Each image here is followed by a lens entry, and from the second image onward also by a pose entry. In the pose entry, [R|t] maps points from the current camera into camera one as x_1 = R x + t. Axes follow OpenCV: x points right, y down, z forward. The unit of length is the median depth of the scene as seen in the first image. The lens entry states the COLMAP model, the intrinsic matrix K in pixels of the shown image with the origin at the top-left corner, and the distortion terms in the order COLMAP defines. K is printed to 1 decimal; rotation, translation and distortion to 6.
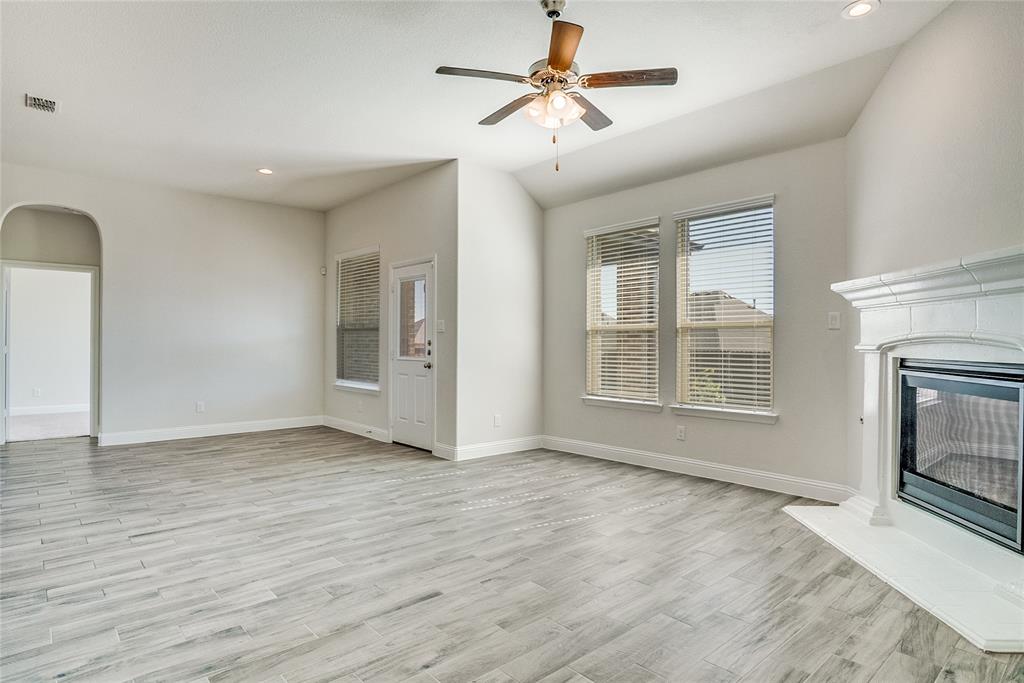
lens RADIAL K [[568.3, 0, 491.8], [0, 568.3, 335.9], [0, 0, 1]] dist [-0.020078, 0.002180]
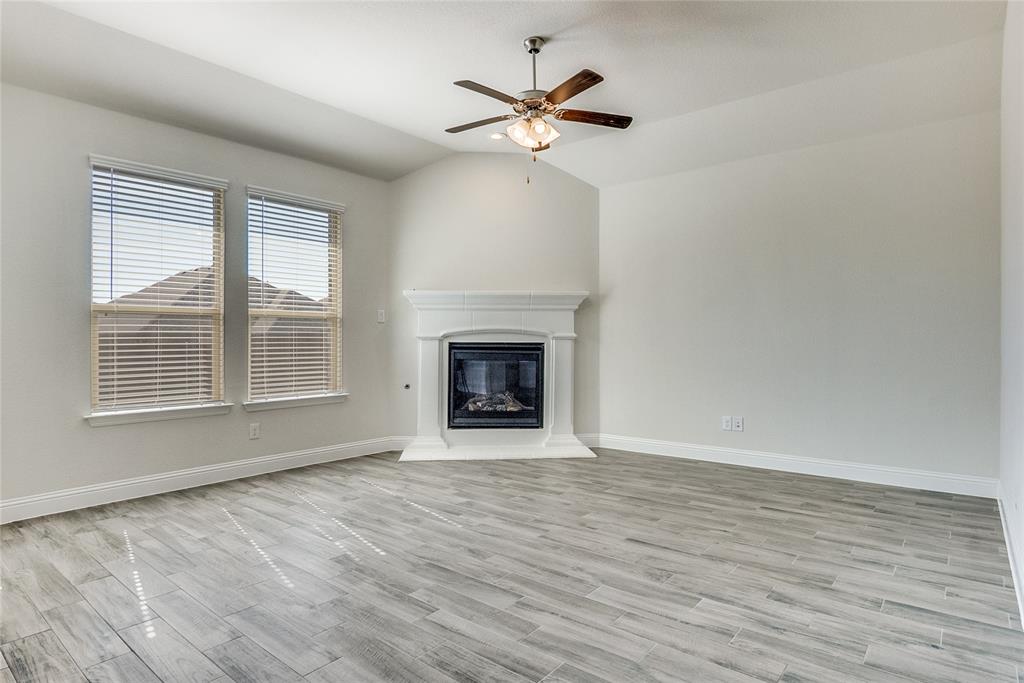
lens RADIAL K [[577.6, 0, 512.2], [0, 577.6, 339.4], [0, 0, 1]] dist [-0.026940, 0.000164]
pose [[-0.201144, 0.003281, 0.979556, -0.838985], [-0.010795, 0.999926, -0.005566, 0.031651], [-0.979502, -0.011694, -0.201094, 1.016453]]
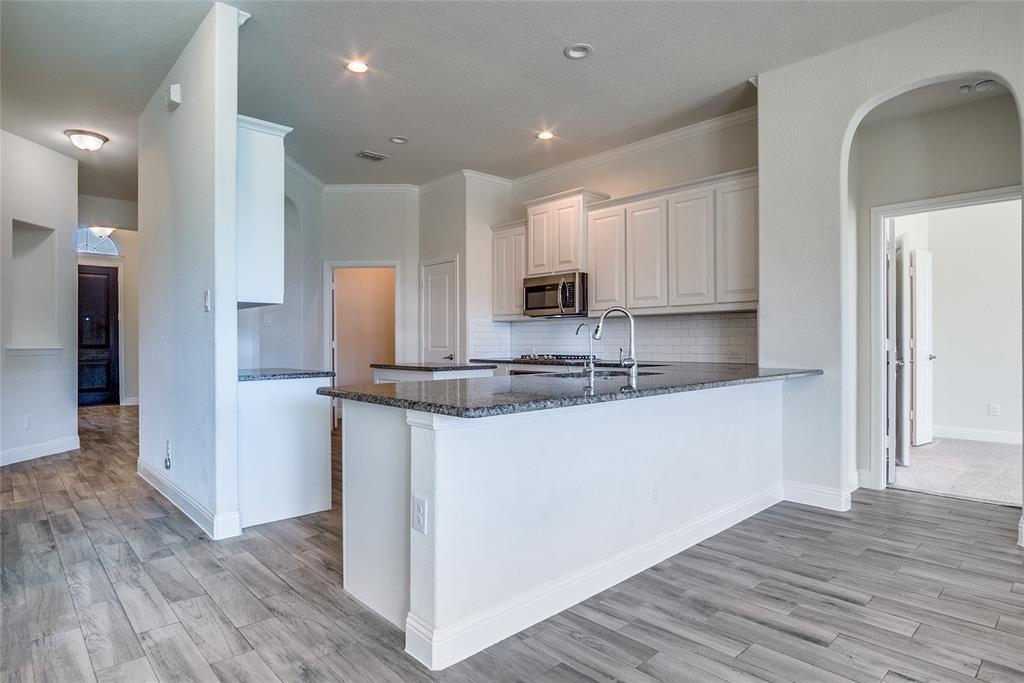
lens RADIAL K [[577.5, 0, 488.8], [0, 577.5, 344.6], [0, 0, 1]] dist [-0.037844, 0.002144]
pose [[0.041244, -0.000208, -0.999149, -0.407607], [0.017592, 0.999845, 0.000518, 0.026752], [0.998994, -0.017598, 0.041241, 0.900191]]
